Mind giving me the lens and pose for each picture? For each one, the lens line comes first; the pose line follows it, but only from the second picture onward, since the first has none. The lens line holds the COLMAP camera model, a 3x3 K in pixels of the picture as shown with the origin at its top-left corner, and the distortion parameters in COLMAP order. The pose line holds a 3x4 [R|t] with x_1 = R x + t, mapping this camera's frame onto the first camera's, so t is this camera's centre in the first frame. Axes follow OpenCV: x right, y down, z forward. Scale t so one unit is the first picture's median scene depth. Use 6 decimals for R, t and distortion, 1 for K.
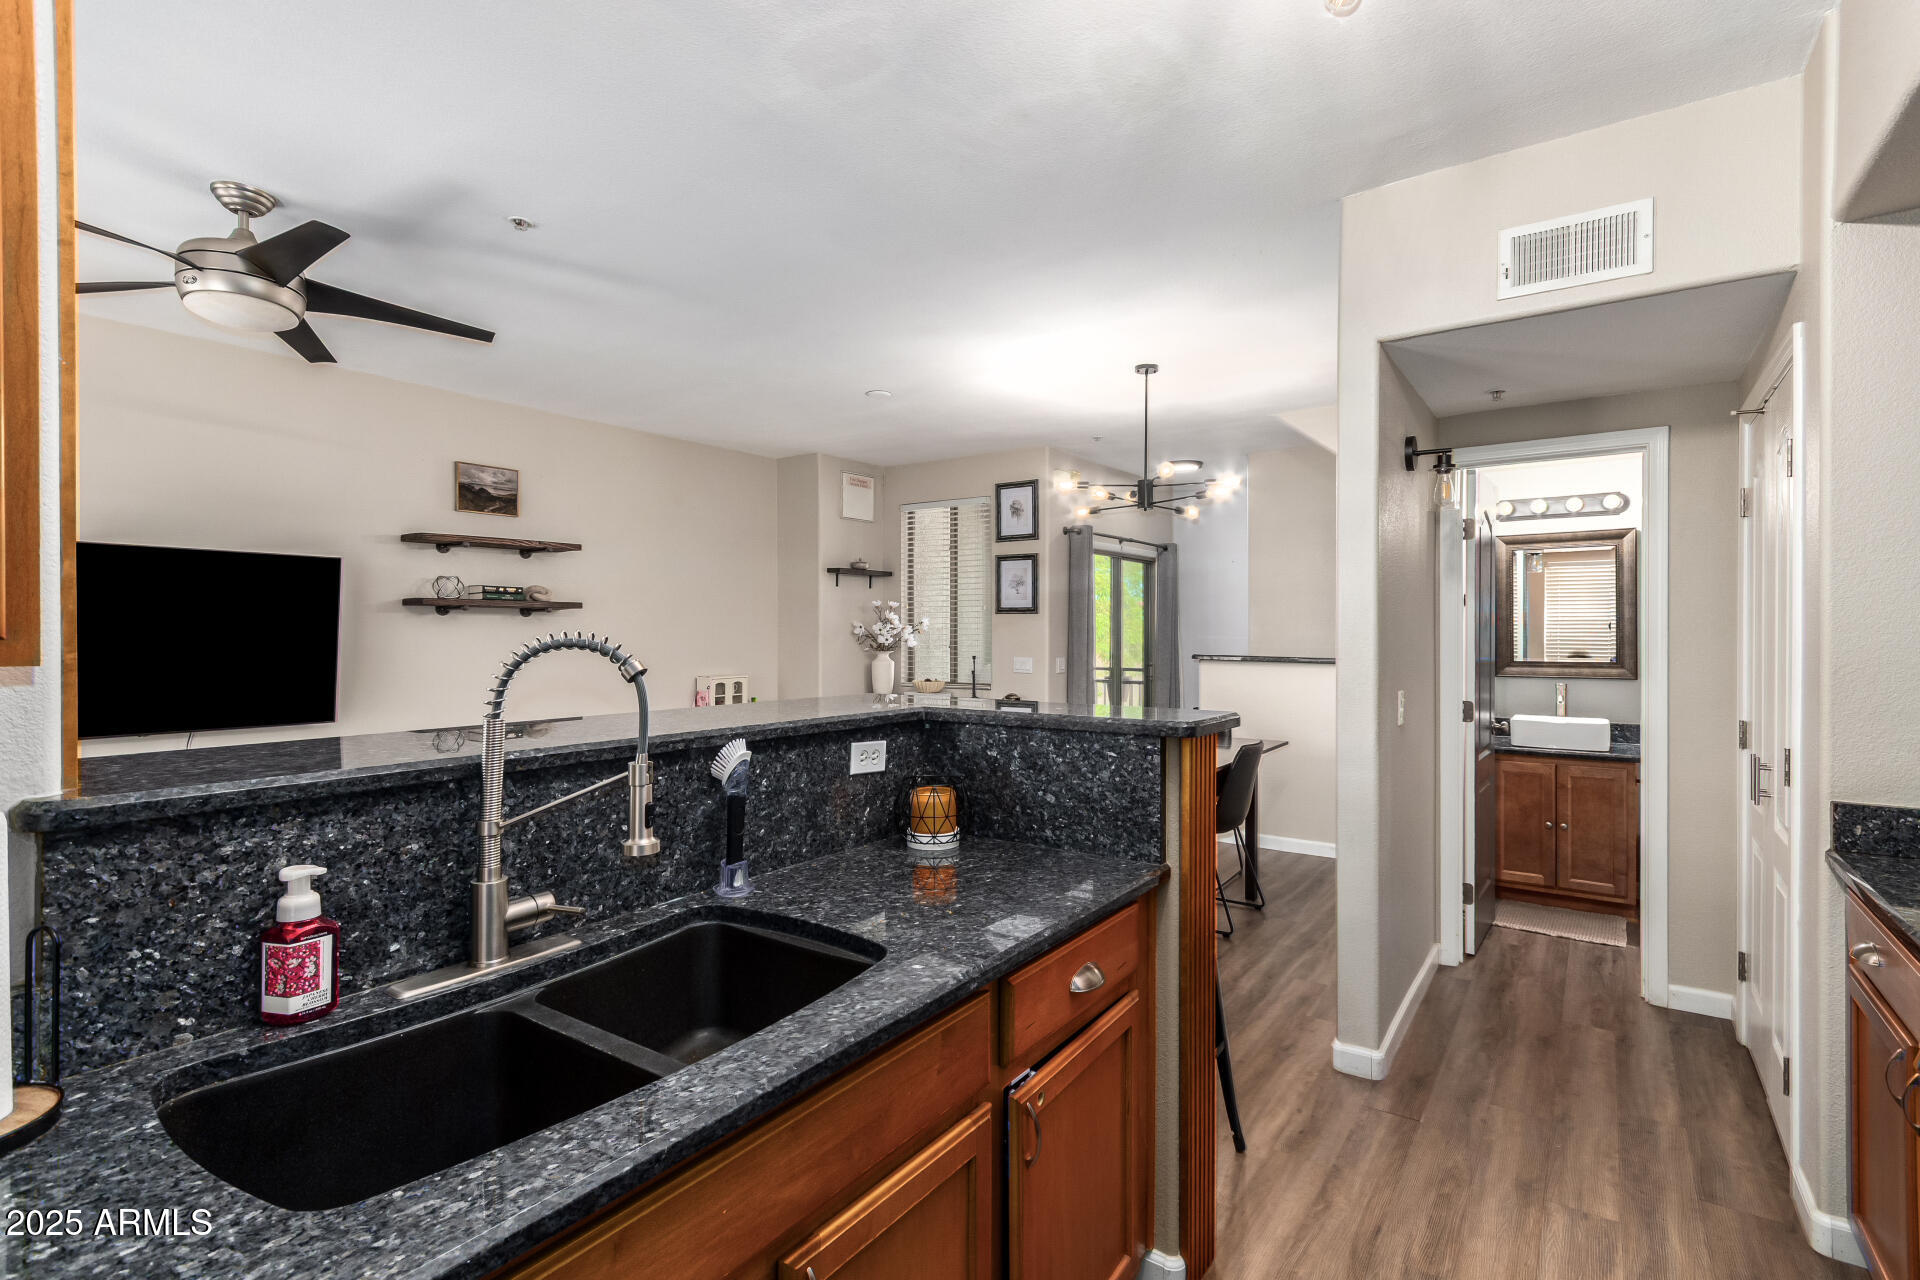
lens RADIAL K [[893.4, 0, 979.0], [0, 893.4, 626.0], [0, 0, 1]] dist [0.003736, 0.004020]
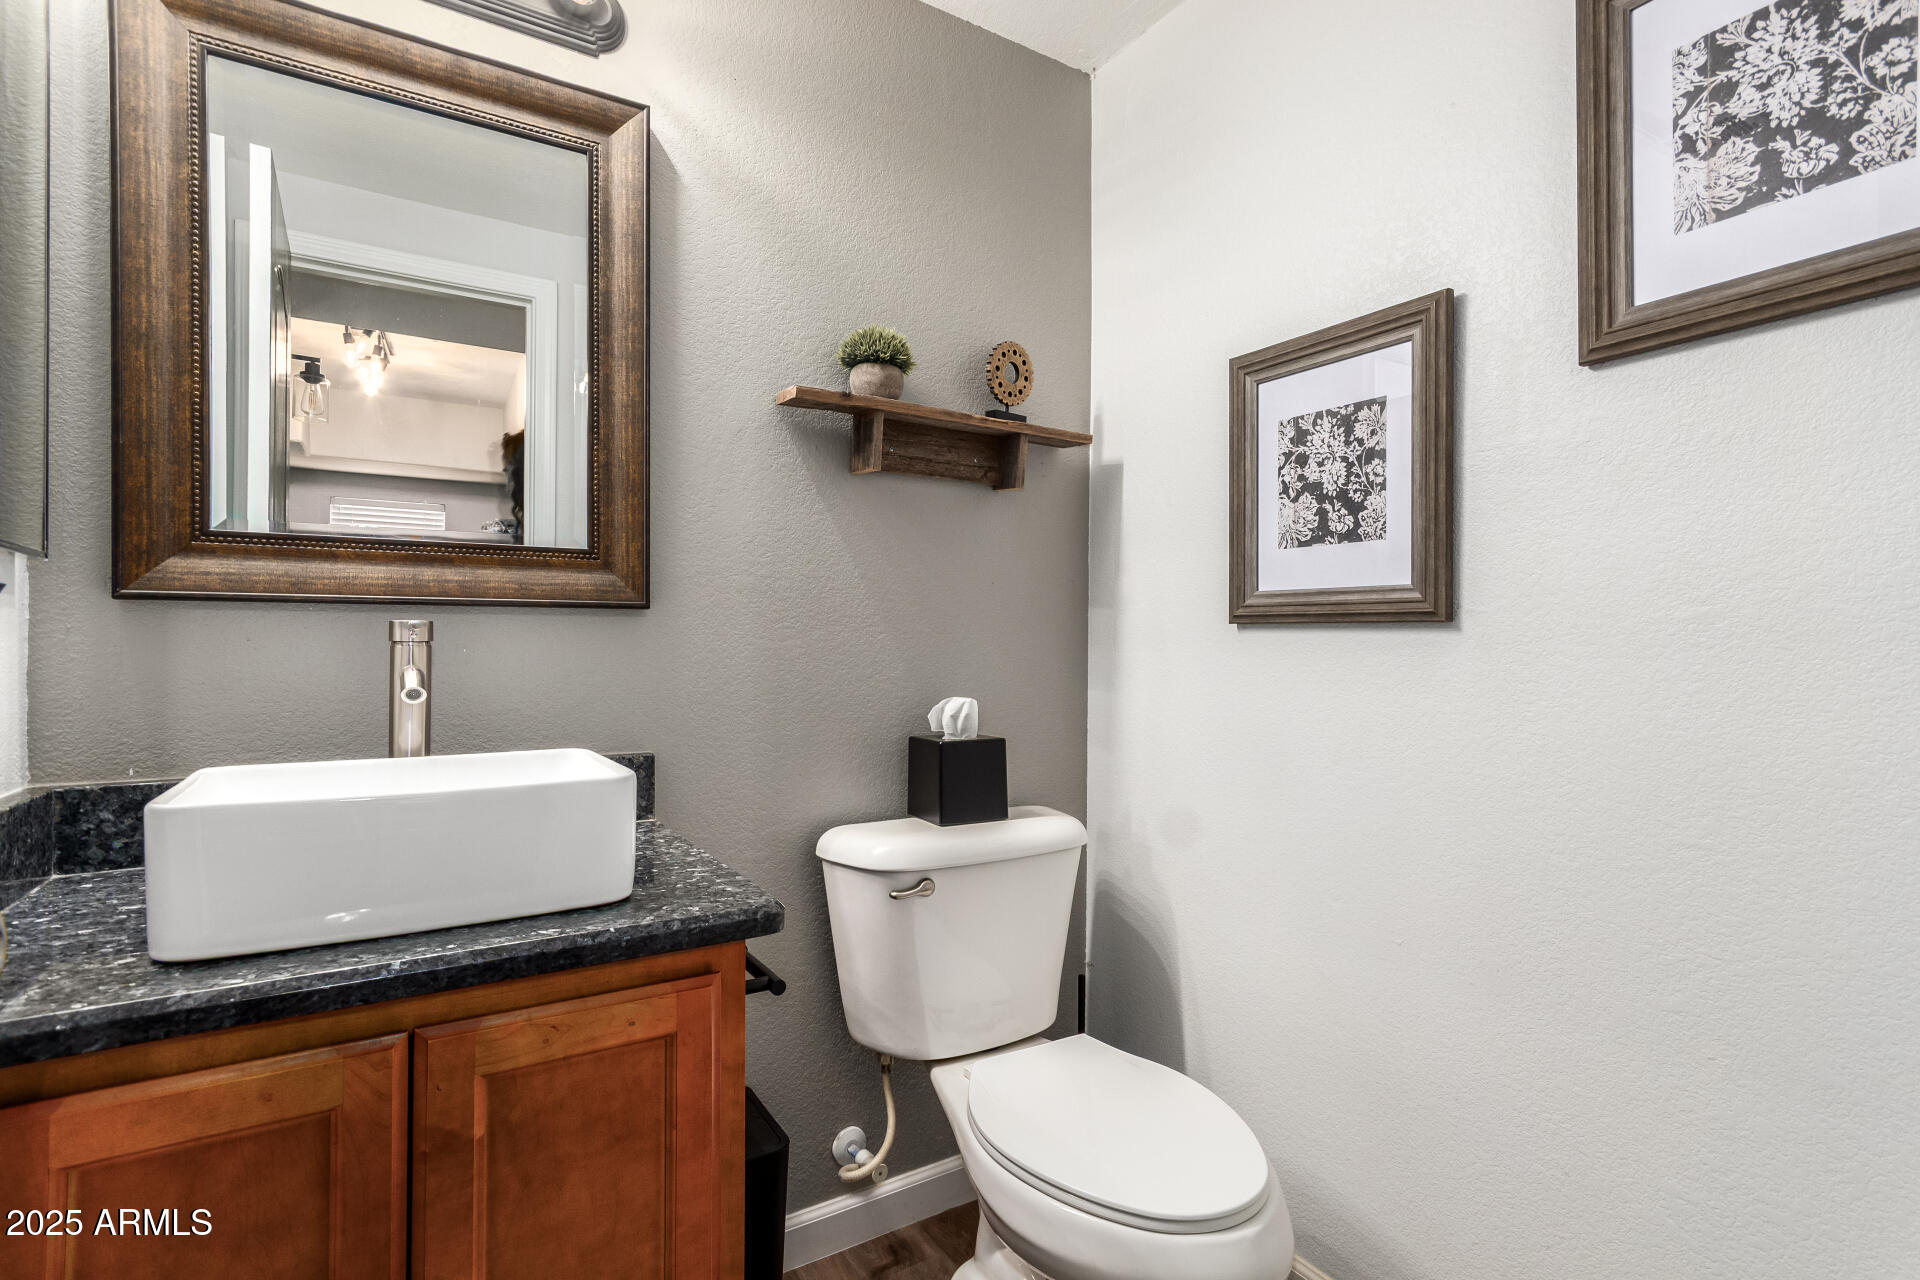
lens RADIAL K [[893.4, 0, 948.5], [0, 893.4, 638.0], [0, 0, 1]] dist [0.003736, 0.004020]
pose [[0.395909, 0.005101, 0.918275, 0.486607], [0.001278, 0.999981, -0.006107, 0.071350], [-0.918289, 0.003592, 0.395895, 0.774062]]
